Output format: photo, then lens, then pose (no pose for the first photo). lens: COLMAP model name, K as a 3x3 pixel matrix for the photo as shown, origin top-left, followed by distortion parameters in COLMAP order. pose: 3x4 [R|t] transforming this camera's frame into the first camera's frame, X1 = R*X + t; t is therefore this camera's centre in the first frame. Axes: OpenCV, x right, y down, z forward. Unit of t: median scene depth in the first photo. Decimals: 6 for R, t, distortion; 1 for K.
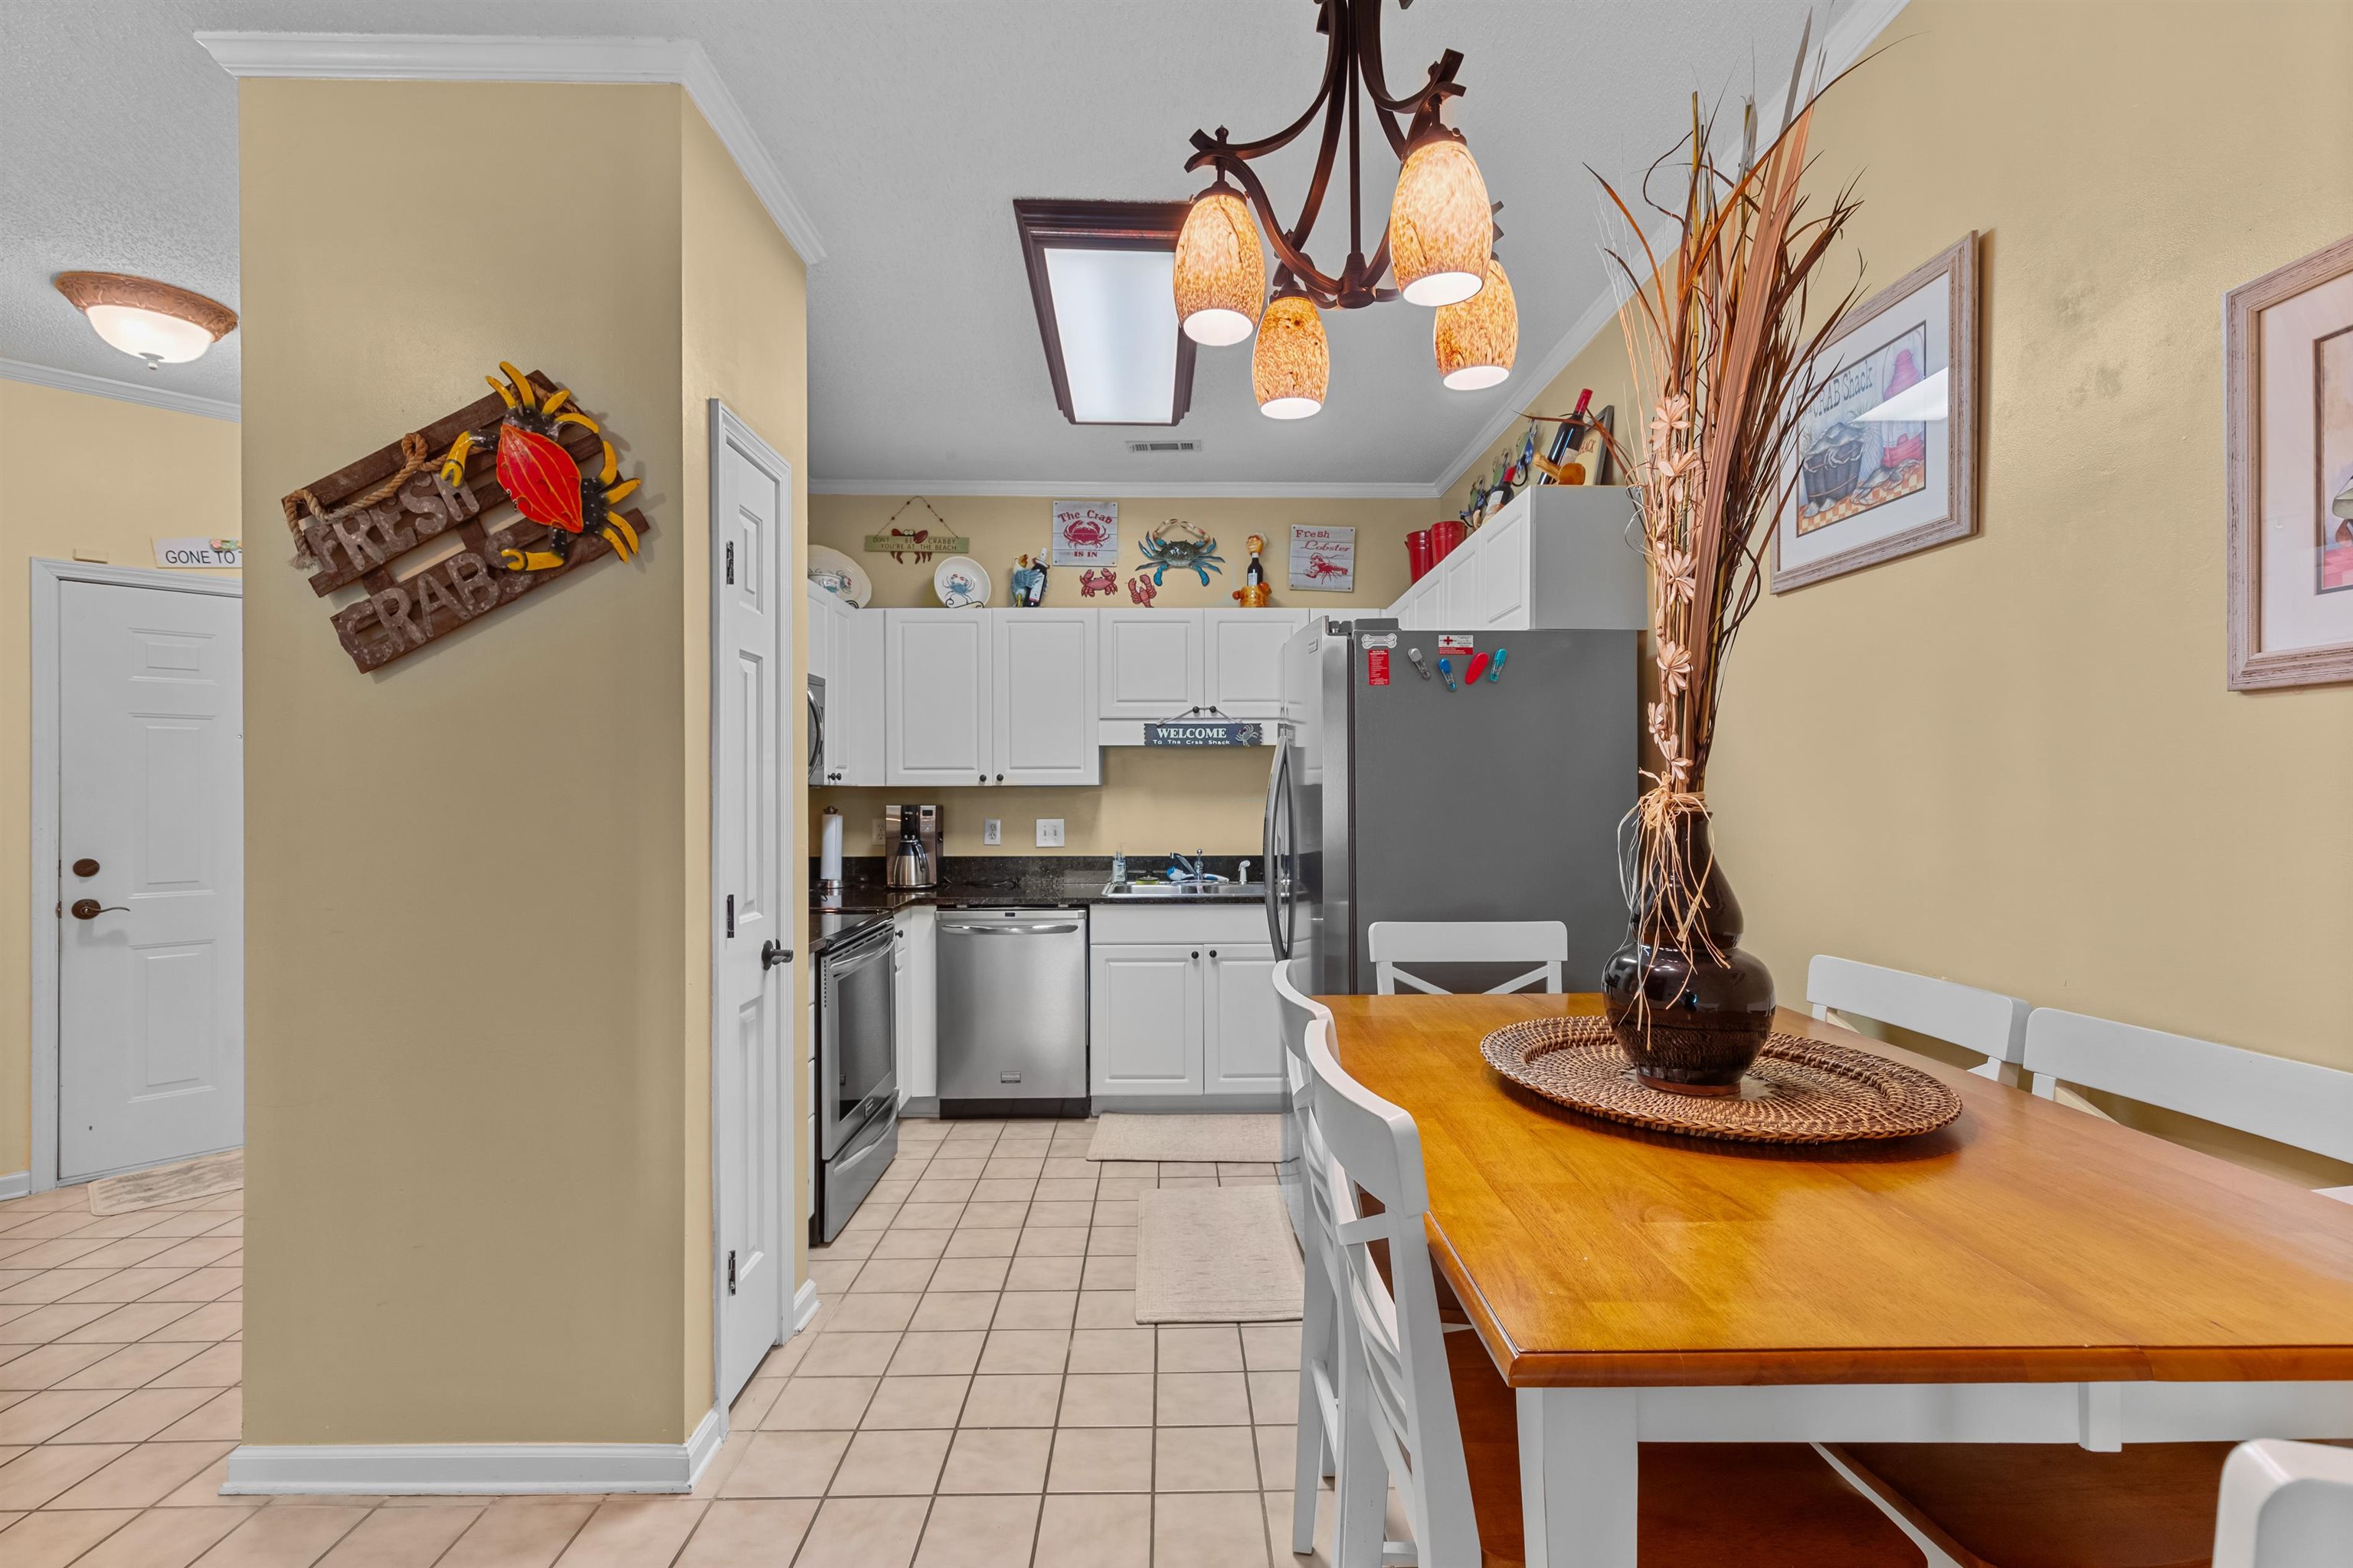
lens RADIAL K [[1067.8, 0, 1177.6], [0, 1067.8, 783.5], [0, 0, 1]] dist [0.006584, -0.001424]
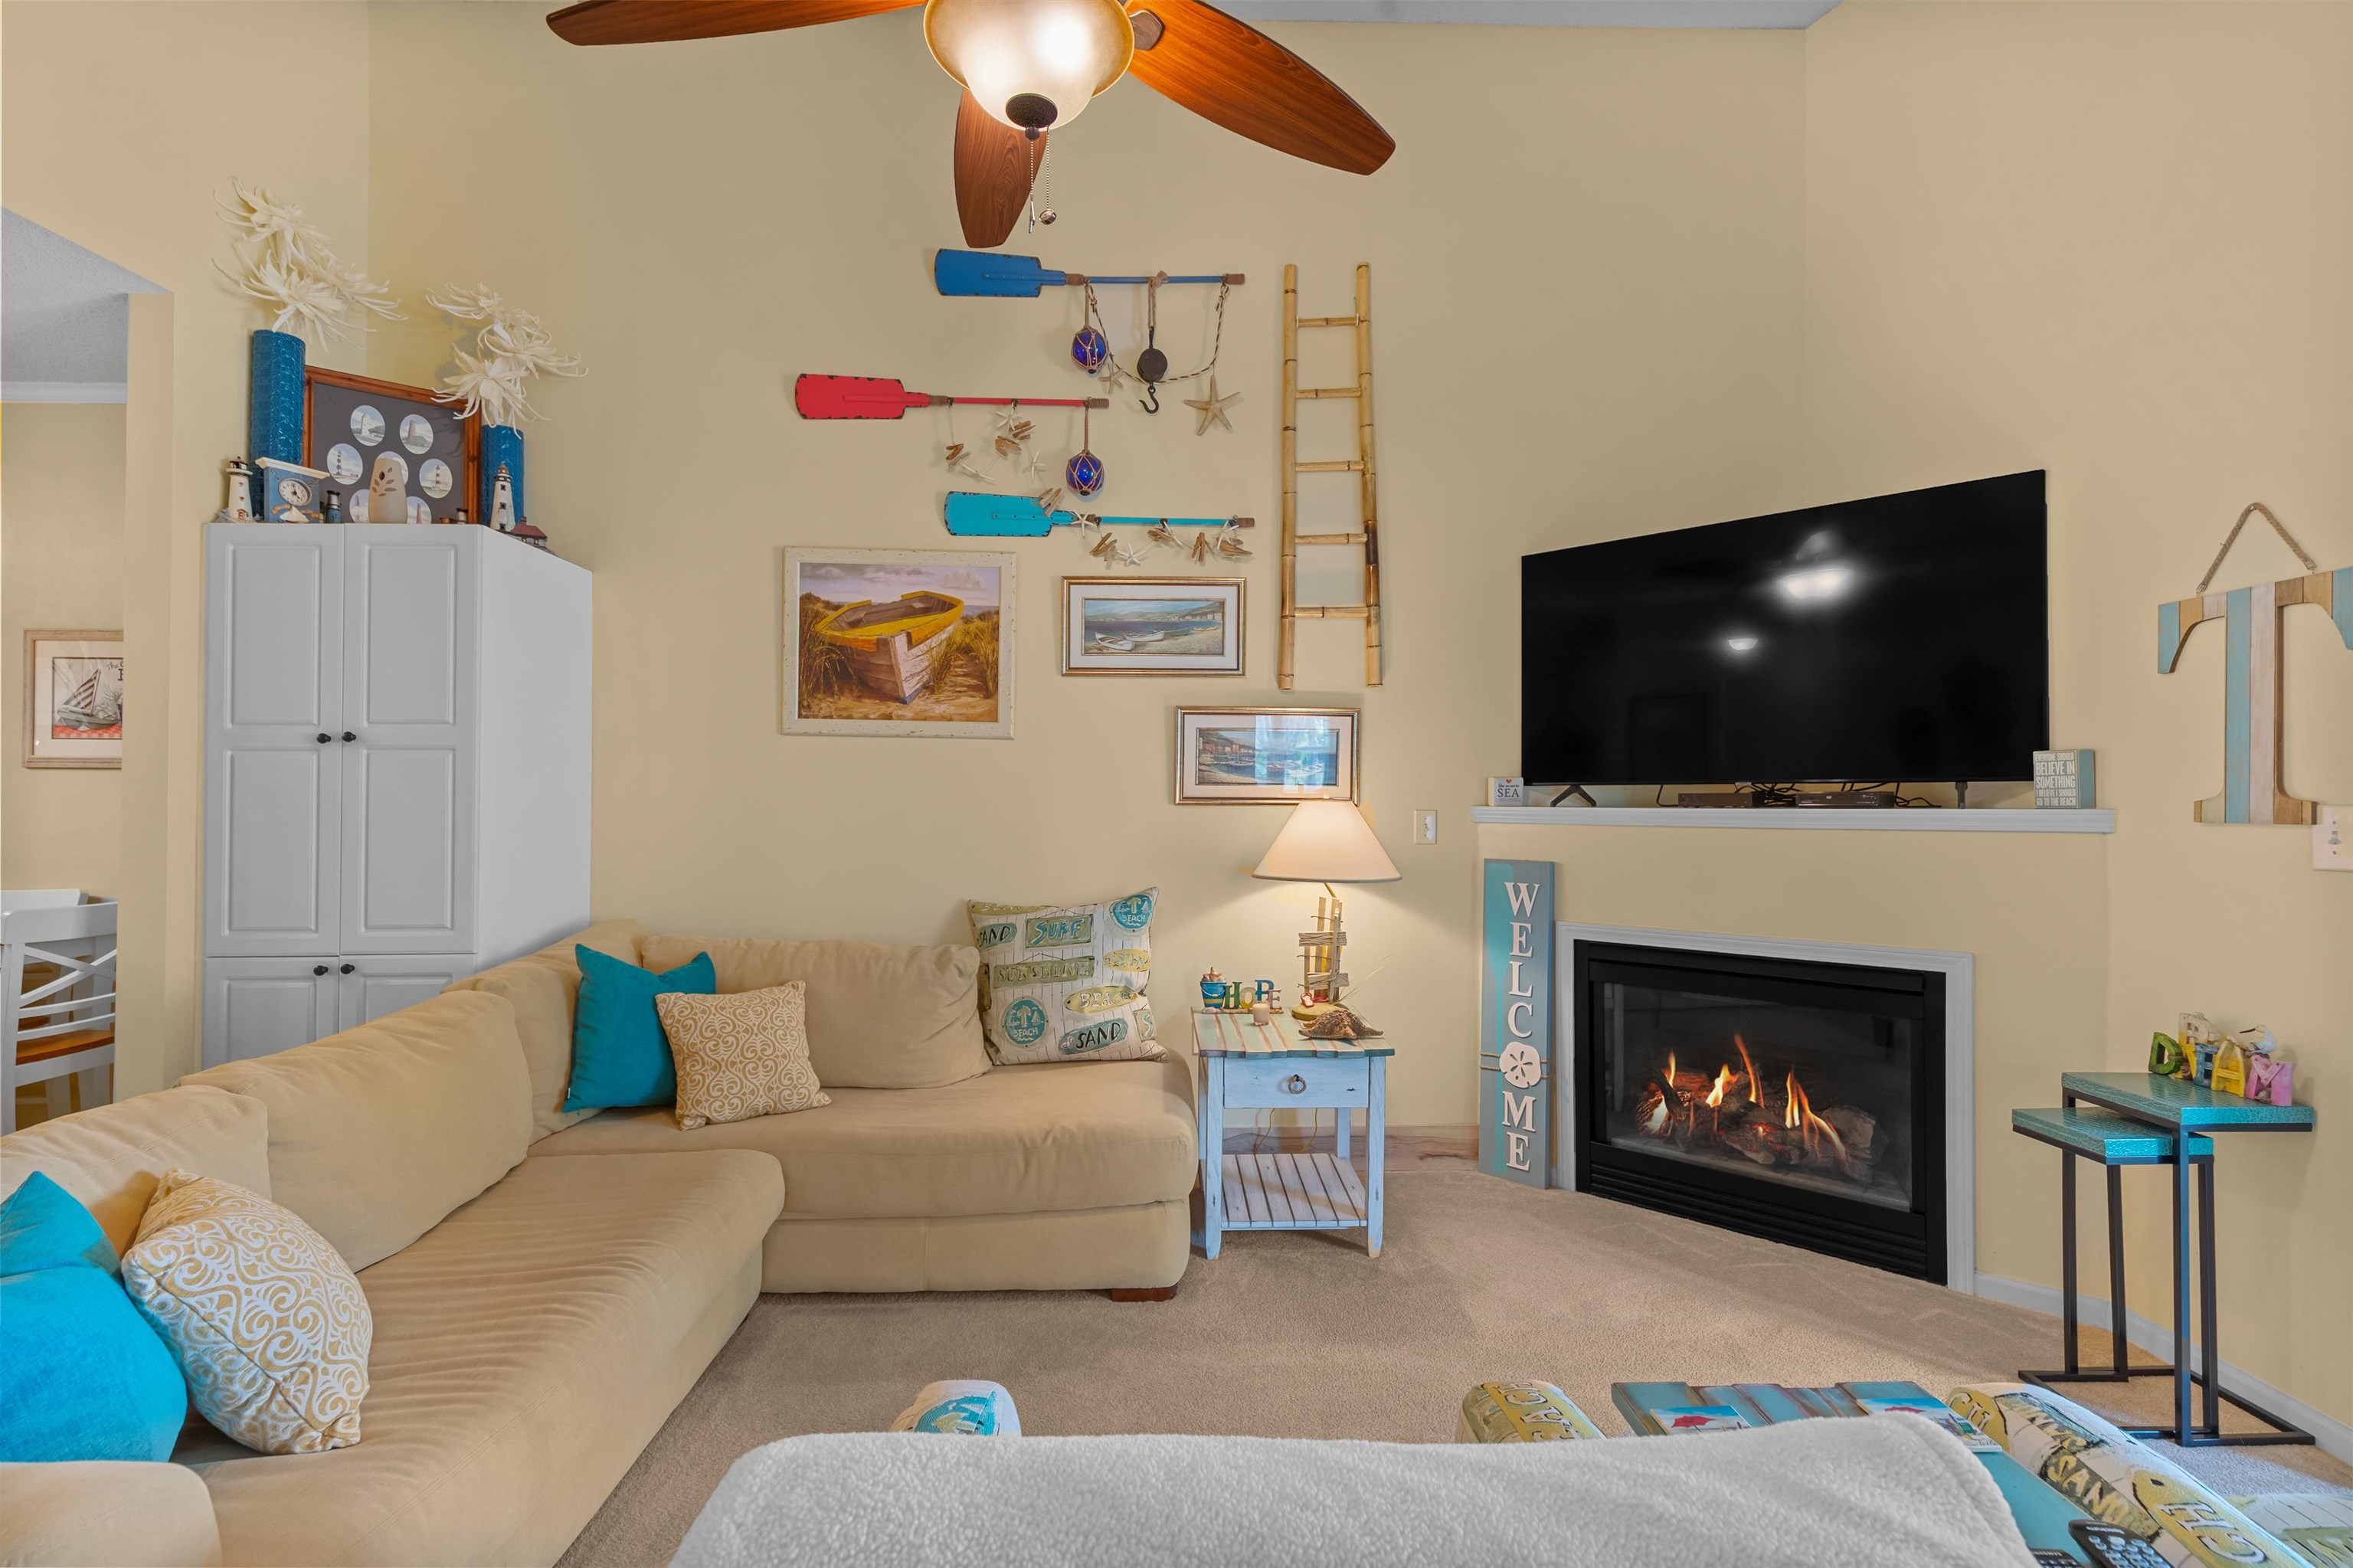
lens RADIAL K [[1067.8, 0, 1184.1], [0, 1067.8, 795.5], [0, 0, 1]] dist [0.006584, -0.001424]
pose [[-0.019710, 0.009503, 0.999761, -0.539135], [-0.010867, 0.999894, -0.009718, -0.004560], [-0.999747, -0.011056, -0.019604, -0.566959]]
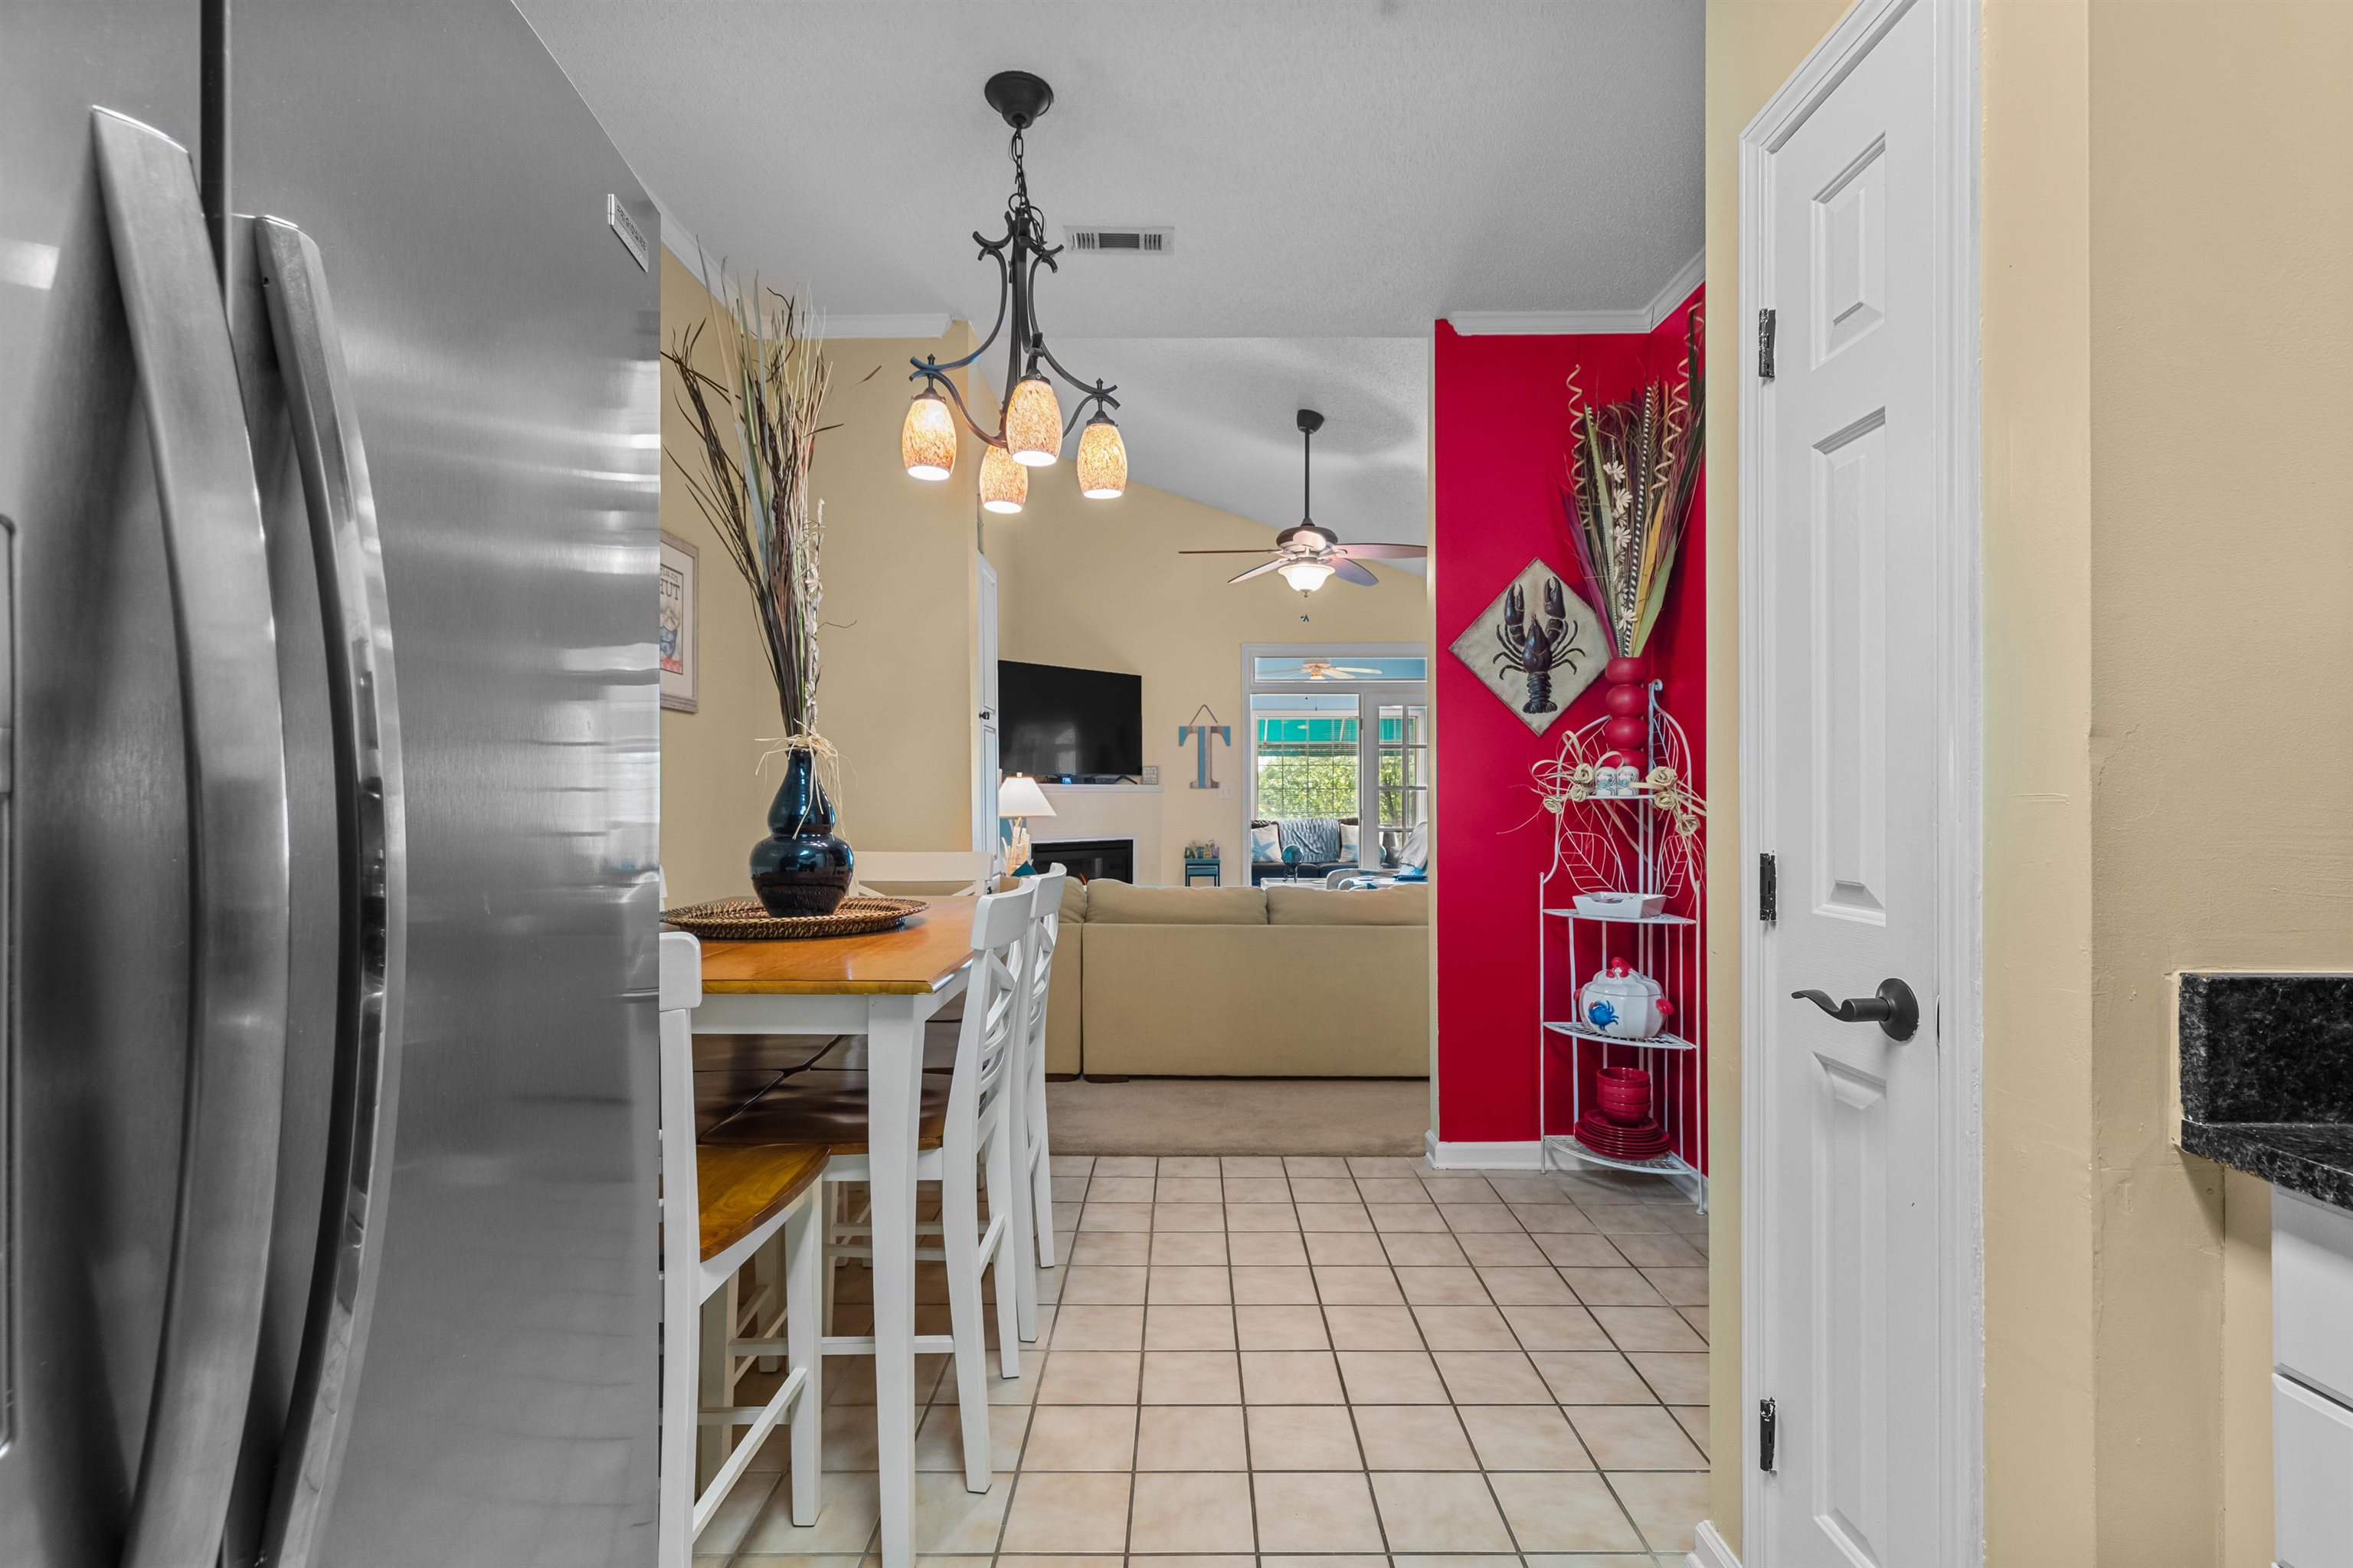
lens RADIAL K [[1067.8, 0, 1177.7], [0, 1067.8, 787.4], [0, 0, 1]] dist [0.006584, -0.001424]
pose [[-0.999703, 0.003695, 0.024082, -0.037556], [0.003185, 0.999770, -0.021207, 0.036763], [-0.024154, -0.021124, -0.999485, 0.822148]]
